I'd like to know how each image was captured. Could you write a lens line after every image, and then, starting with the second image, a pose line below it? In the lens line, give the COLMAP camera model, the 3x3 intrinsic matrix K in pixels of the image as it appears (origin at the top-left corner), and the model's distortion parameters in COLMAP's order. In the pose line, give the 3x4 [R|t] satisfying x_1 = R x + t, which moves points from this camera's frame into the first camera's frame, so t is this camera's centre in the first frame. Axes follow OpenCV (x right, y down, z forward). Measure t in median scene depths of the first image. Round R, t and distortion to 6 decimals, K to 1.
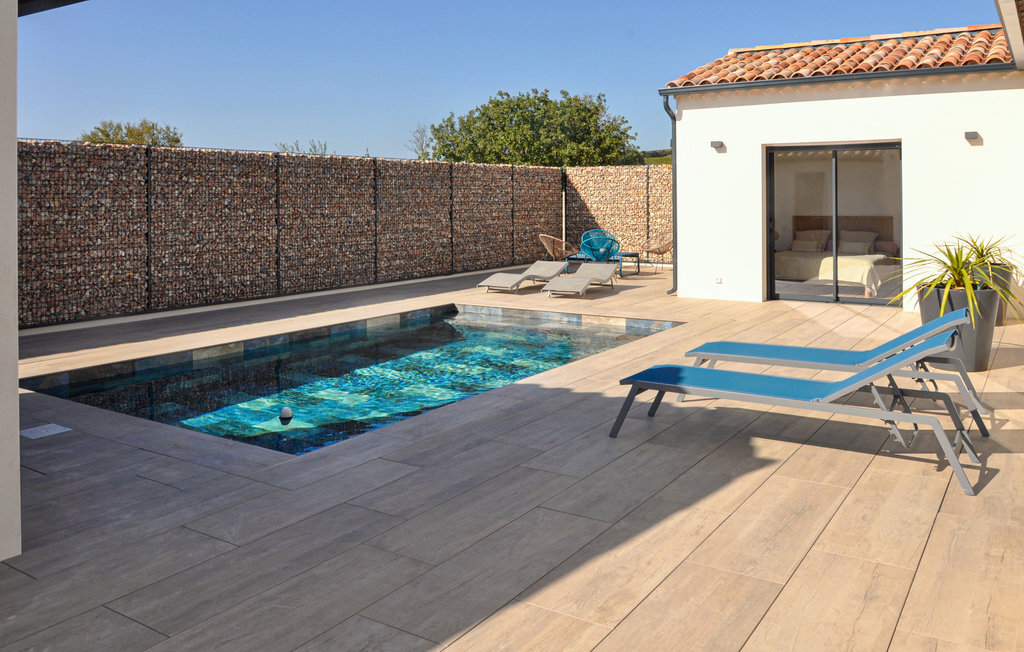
lens RADIAL K [[820.0, 0, 534.7], [0, 820.0, 324.6], [0, 0, 1]] dist [-0.000557, -0.003269]
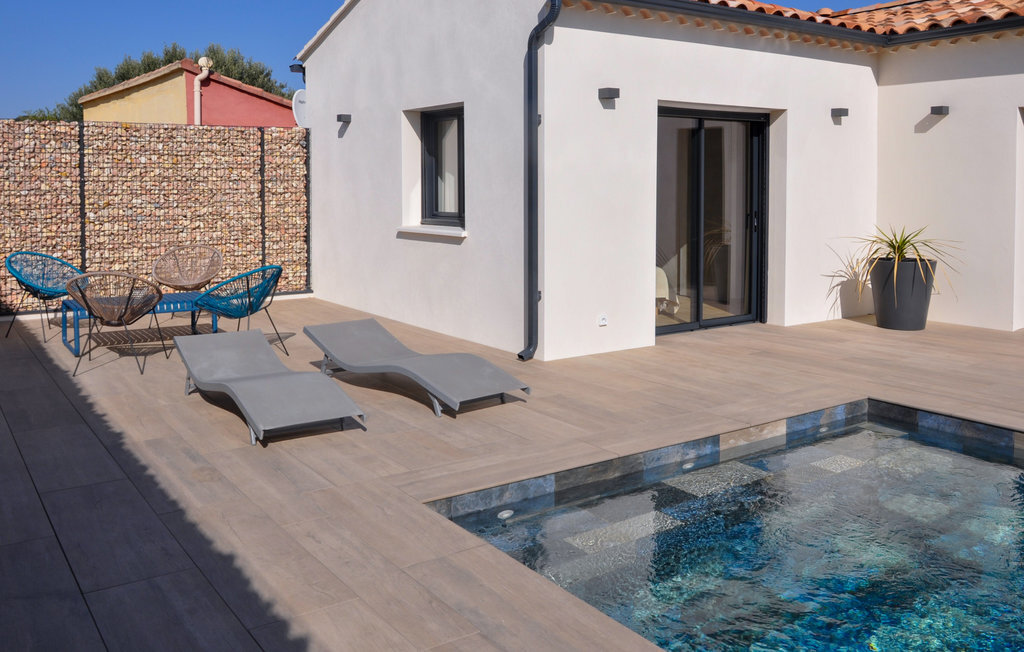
lens RADIAL K [[820.0, 0, 534.7], [0, 820.0, 324.6], [0, 0, 1]] dist [-0.000557, -0.003269]
pose [[0.400318, -0.147140, 0.904486, -0.233500], [0.138118, 0.985437, 0.099179, -0.079336], [-0.905908, 0.085223, 0.414811, 0.535824]]
